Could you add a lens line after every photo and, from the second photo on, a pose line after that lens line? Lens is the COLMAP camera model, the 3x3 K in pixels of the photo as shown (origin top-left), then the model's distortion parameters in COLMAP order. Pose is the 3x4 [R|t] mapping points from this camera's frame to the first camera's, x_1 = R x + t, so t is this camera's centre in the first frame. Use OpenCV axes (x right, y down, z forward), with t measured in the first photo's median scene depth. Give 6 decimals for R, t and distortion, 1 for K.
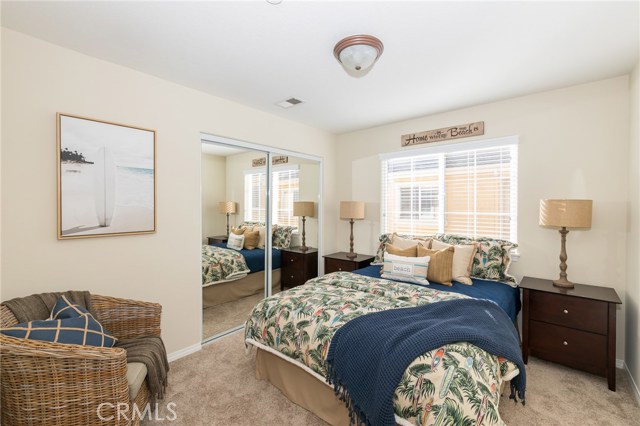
lens RADIAL K [[286.1, 0, 316.4], [0, 286.1, 206.9], [0, 0, 1]] dist [0.004030, 0.000793]
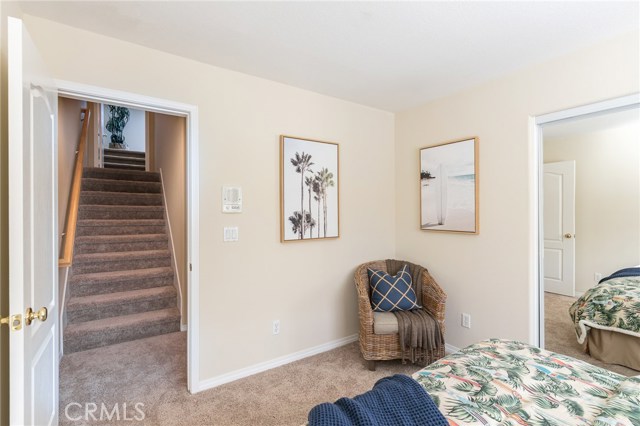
lens RADIAL K [[298.7, 0, 317.7], [0, 298.7, 212.3], [0, 0, 1]] dist [0.002829, 0.000118]
pose [[-0.274788, 0.008220, -0.961470, 0.759051], [-0.009108, 0.999896, 0.011152, 0.002717], [0.961462, 0.011822, -0.274685, 0.868024]]
